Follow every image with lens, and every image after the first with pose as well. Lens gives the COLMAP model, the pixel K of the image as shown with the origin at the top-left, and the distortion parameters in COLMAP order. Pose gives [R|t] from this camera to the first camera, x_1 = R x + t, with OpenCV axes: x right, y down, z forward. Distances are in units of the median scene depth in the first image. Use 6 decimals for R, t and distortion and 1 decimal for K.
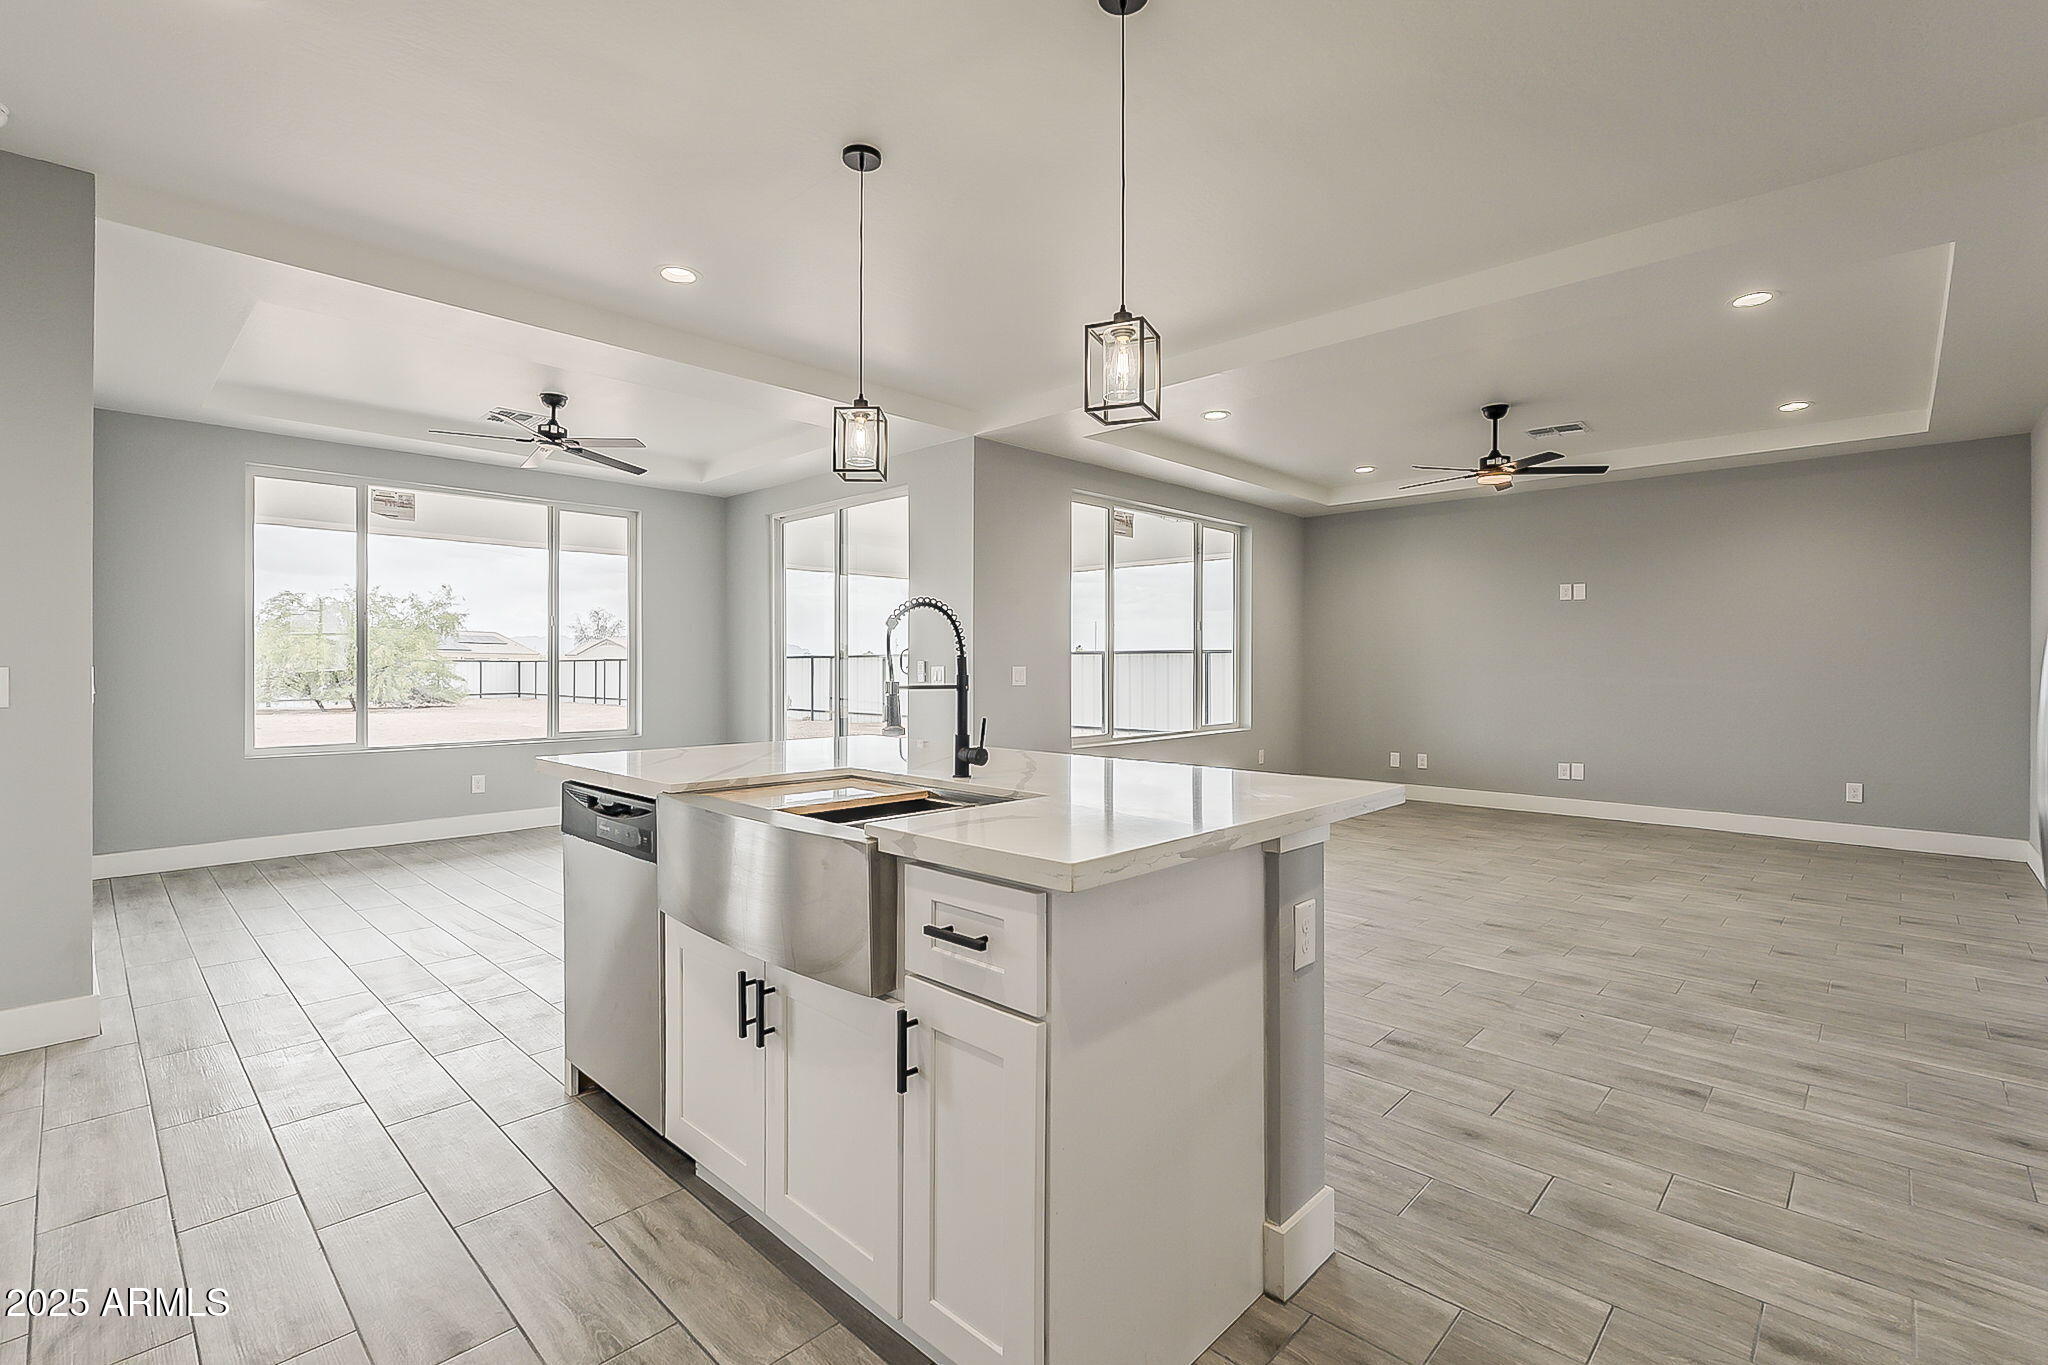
lens RADIAL K [[917.3, 0, 1025.9], [0, 917.3, 668.0], [0, 0, 1]] dist [-0.003406, -0.000843]
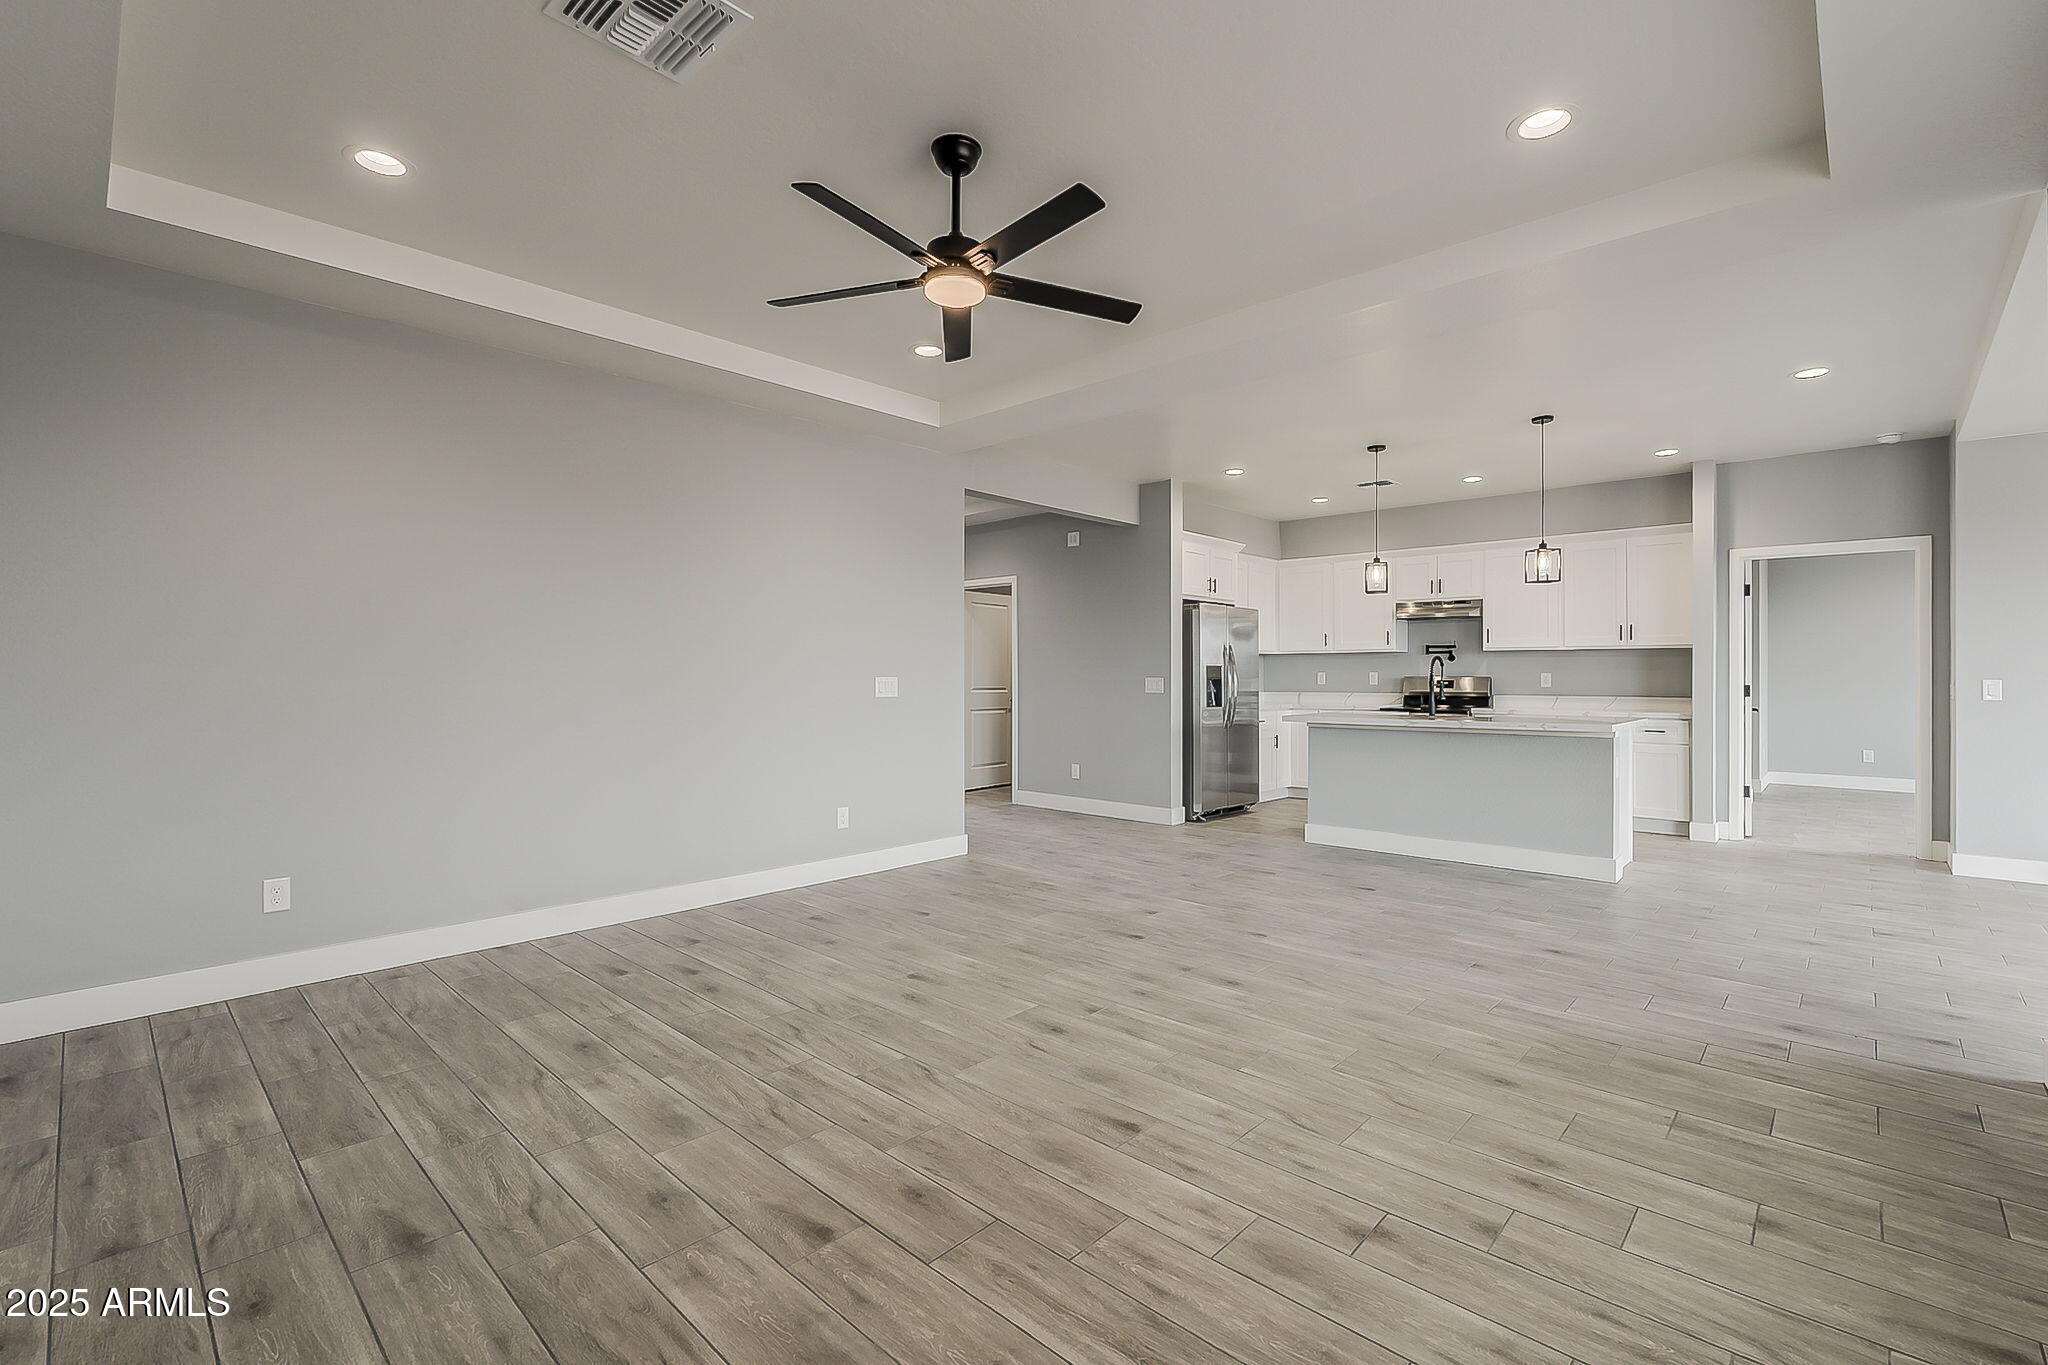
lens RADIAL K [[897.8, 0, 1028.8], [0, 897.8, 672.0], [0, 0, 1]] dist [-0.003580, -0.000100]
pose [[-0.999959, -0.003578, -0.008290, 0.476456], [-0.003567, 0.999993, -0.001430, -0.003778], [0.008295, -0.001401, -0.999965, 1.480818]]
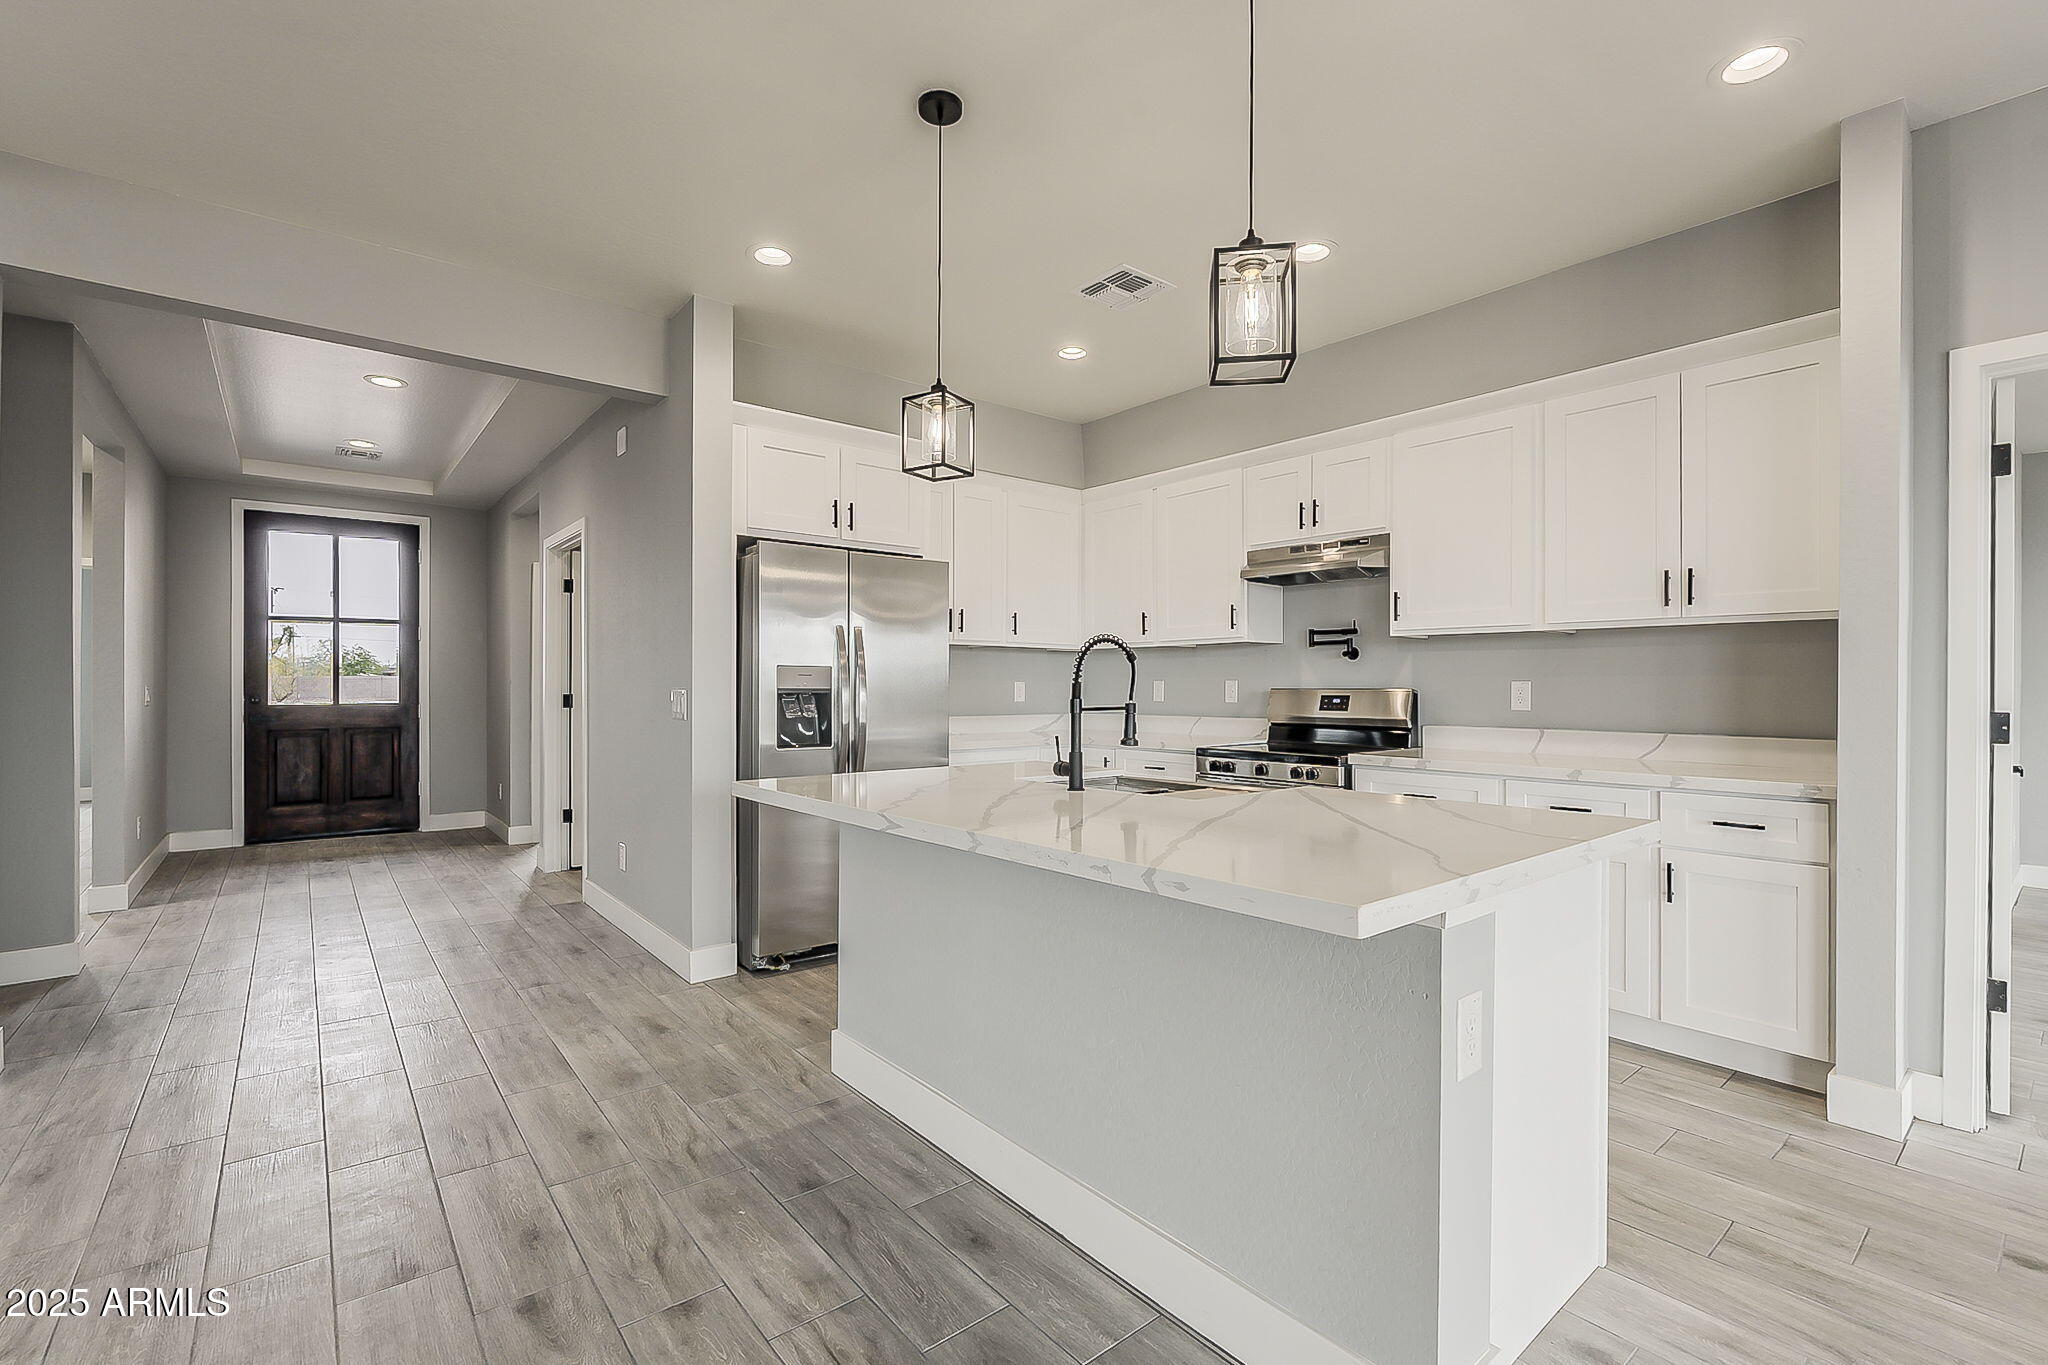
lens RADIAL K [[895.3, 0, 1026.7], [0, 895.3, 687.5], [0, 0, 1]] dist [-0.004736, -0.000223]
pose [[-0.992247, -0.004953, 0.124187, -0.055572], [-0.004357, 0.999978, 0.005075, -0.004301], [-0.124209, 0.004494, -0.992246, 0.806893]]
